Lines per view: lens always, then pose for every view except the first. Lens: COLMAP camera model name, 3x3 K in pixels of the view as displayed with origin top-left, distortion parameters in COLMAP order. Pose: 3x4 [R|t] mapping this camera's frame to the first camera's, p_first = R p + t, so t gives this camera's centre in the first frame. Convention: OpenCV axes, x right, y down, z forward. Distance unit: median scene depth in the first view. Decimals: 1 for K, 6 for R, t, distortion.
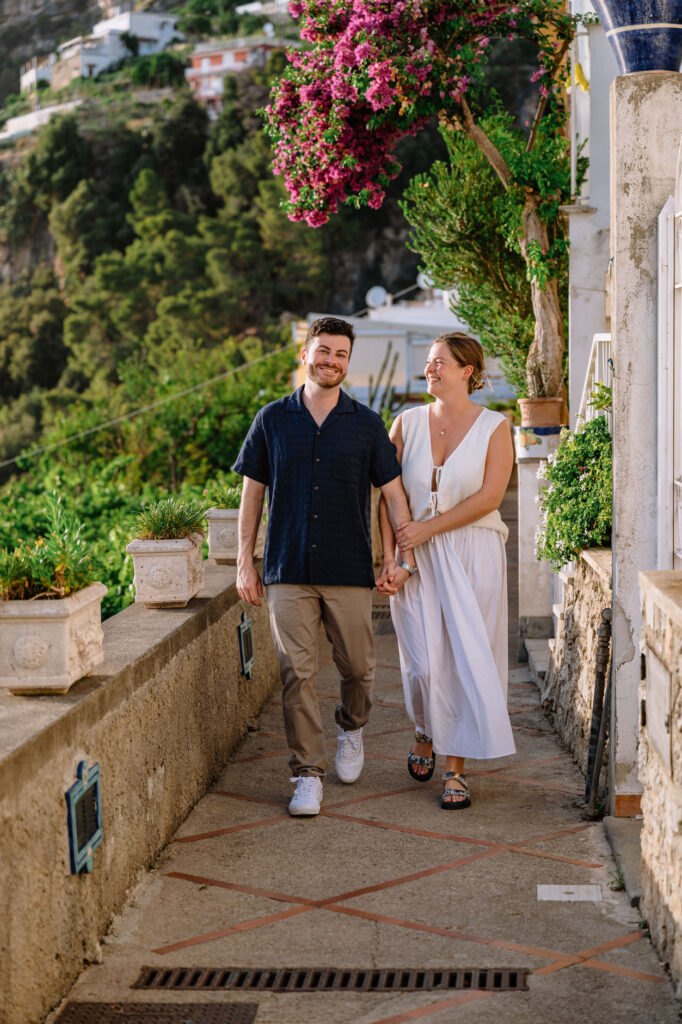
lens RADIAL K [[1994.8, 0, 340.3], [0, 1994.8, 510.5], [0, 0, 1]] dist [-0.026395, 0.000000]
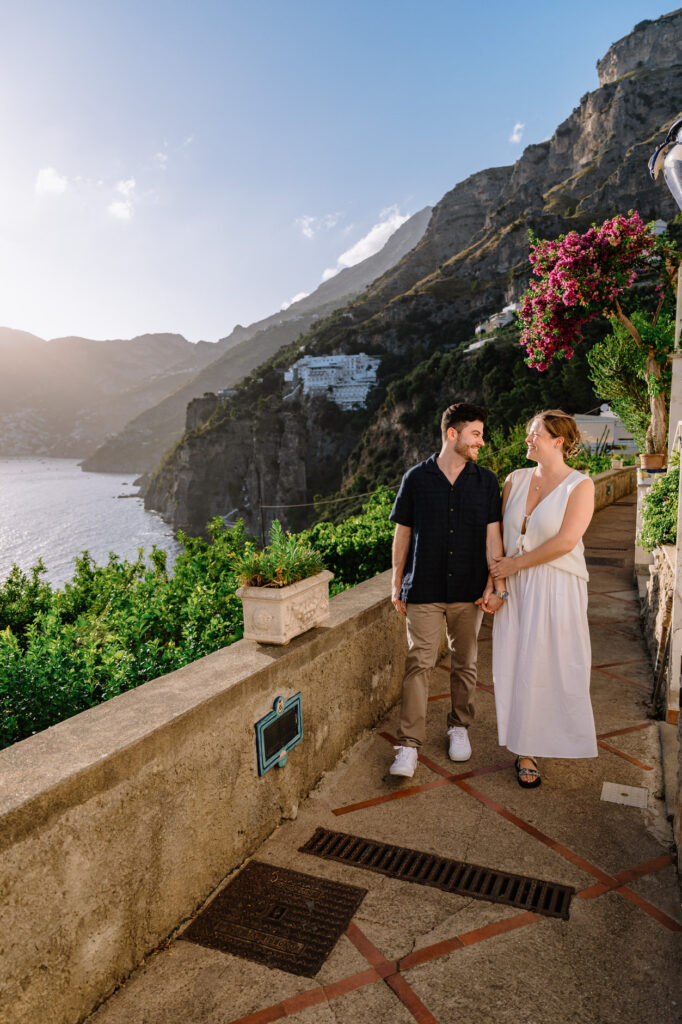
lens RADIAL K [[699.9, 0, 348.2], [0, 699.9, 520.6], [0, 0, 1]] dist [-0.005615, -0.005517]
pose [[0.944618, 0.046564, -0.324852, 0.048506], [-0.029655, 0.997944, 0.056815, -0.023048], [0.326829, -0.044035, 0.944057, 0.270662]]
